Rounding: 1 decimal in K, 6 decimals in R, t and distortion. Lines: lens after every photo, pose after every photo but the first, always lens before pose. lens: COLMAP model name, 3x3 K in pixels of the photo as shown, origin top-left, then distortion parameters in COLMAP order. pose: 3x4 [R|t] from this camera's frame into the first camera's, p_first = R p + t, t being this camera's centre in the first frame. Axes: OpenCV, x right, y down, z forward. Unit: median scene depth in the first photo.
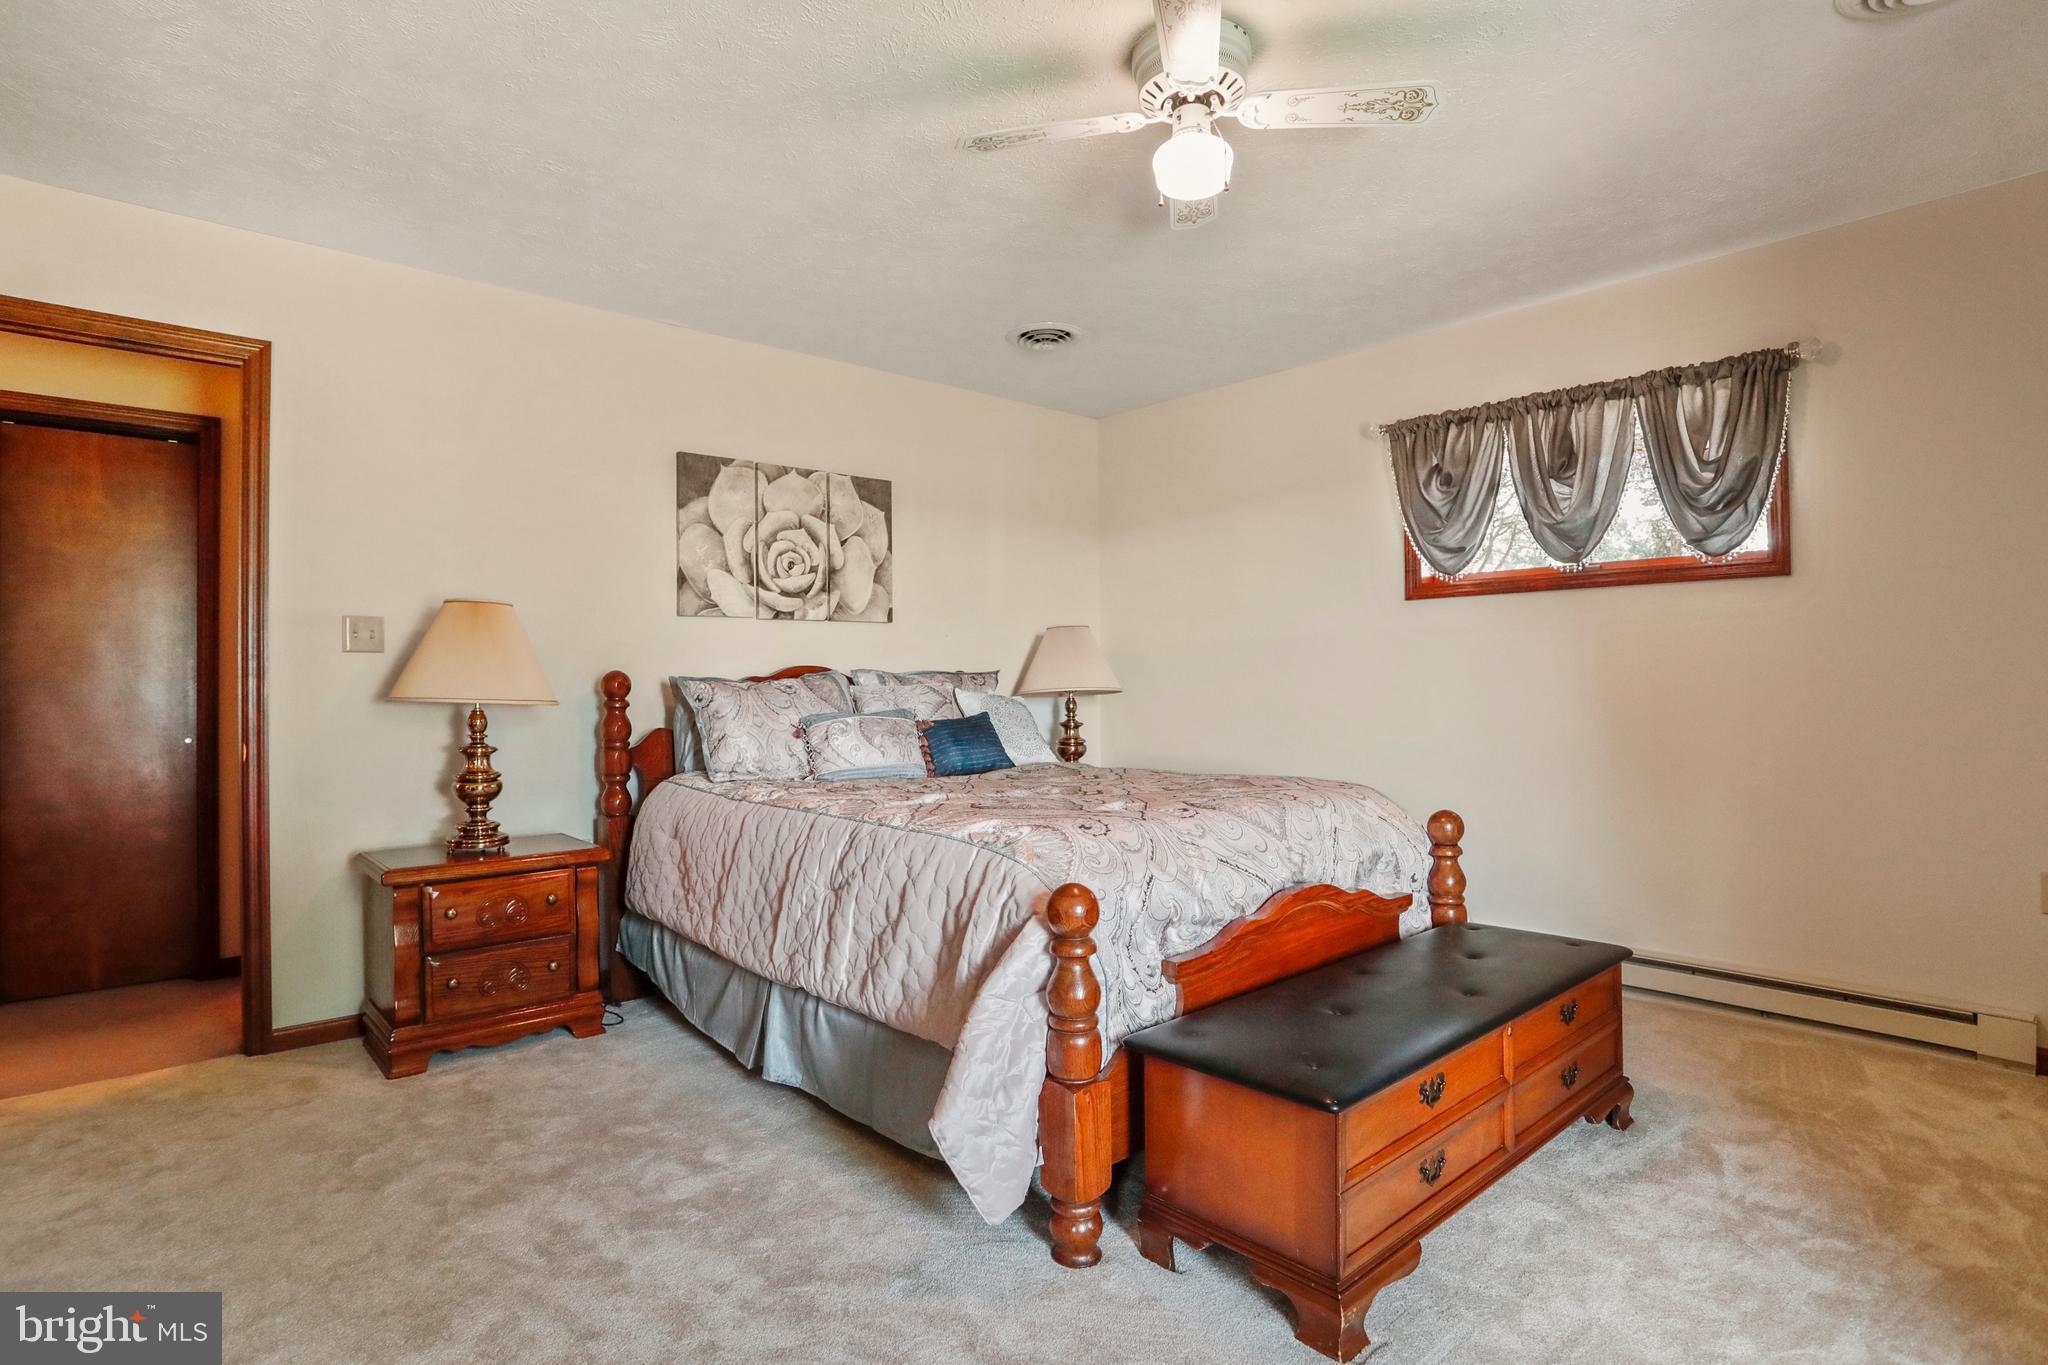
lens RADIAL K [[1070.1, 0, 1024.0], [0, 1070.1, 682.5], [0, 0, 1]] dist [-0.001216, 0.000230]
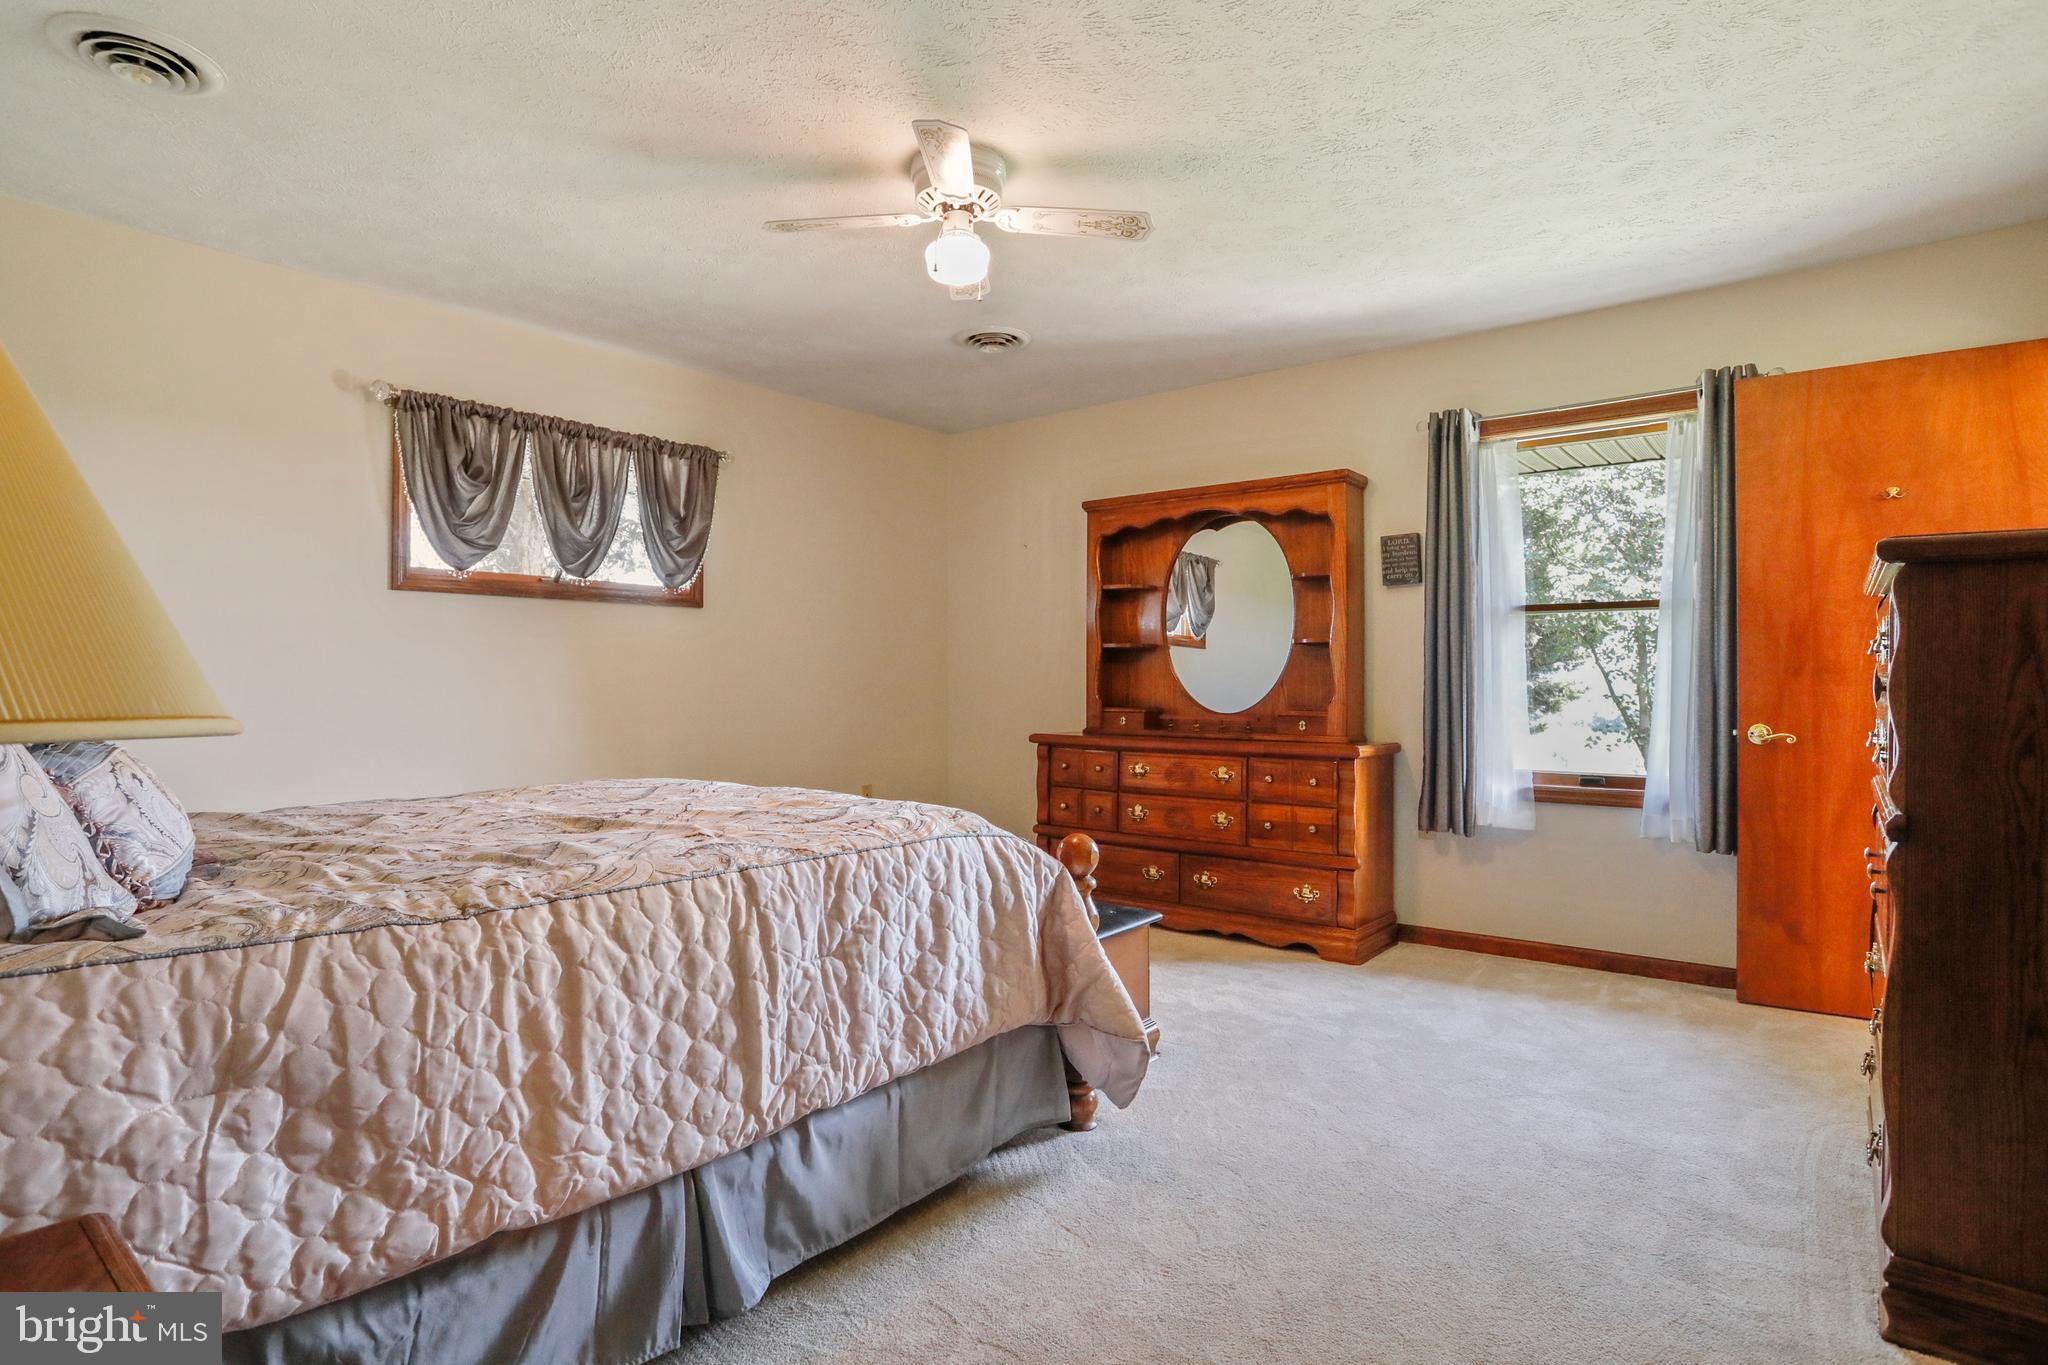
lens RADIAL K [[1070.1, 0, 1024.0], [0, 1070.1, 682.5], [0, 0, 1]] dist [-0.001216, 0.000230]
pose [[-0.168763, 0.005949, 0.985639, -0.735699], [0.008931, 0.999950, -0.004506, 0.009193], [-0.985616, 0.008042, -0.168807, 0.786897]]
